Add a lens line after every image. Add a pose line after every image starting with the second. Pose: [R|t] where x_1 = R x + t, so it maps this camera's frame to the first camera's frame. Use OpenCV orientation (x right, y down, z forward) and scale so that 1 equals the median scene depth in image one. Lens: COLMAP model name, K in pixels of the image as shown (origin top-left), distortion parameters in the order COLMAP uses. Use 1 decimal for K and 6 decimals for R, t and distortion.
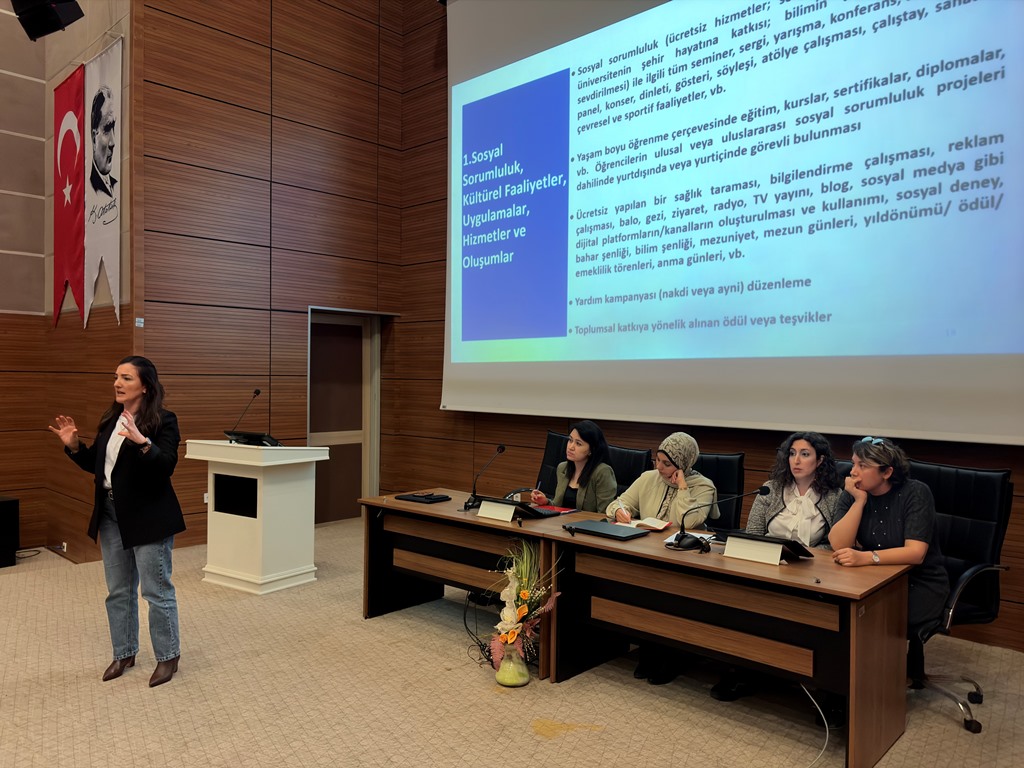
lens RADIAL K [[767.4, 0, 509.4], [0, 767.4, 382.3], [0, 0, 1]] dist [0.041689, -0.053106]
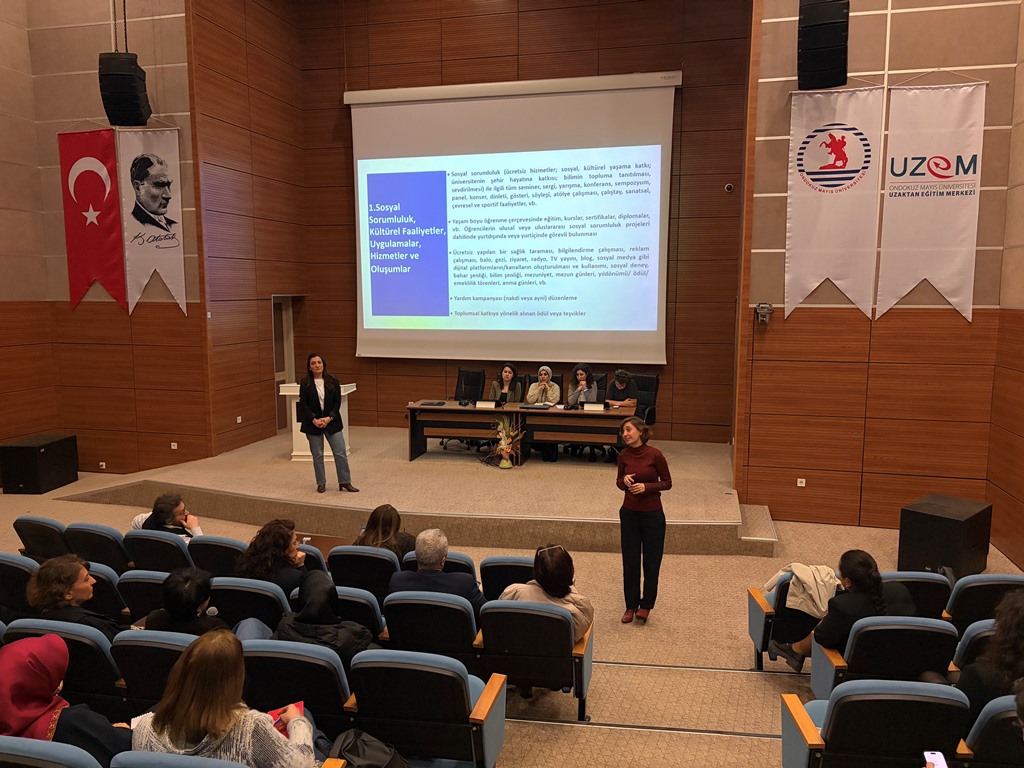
lens RADIAL K [[767.4, 0, 509.4], [0, 767.4, 382.3], [0, 0, 1]] dist [0.041689, -0.053106]
pose [[0.867049, -0.071526, 0.493062, -0.814997], [0.013017, 0.992555, 0.121096, -0.138272], [-0.498053, -0.098578, 0.861525, -0.794060]]
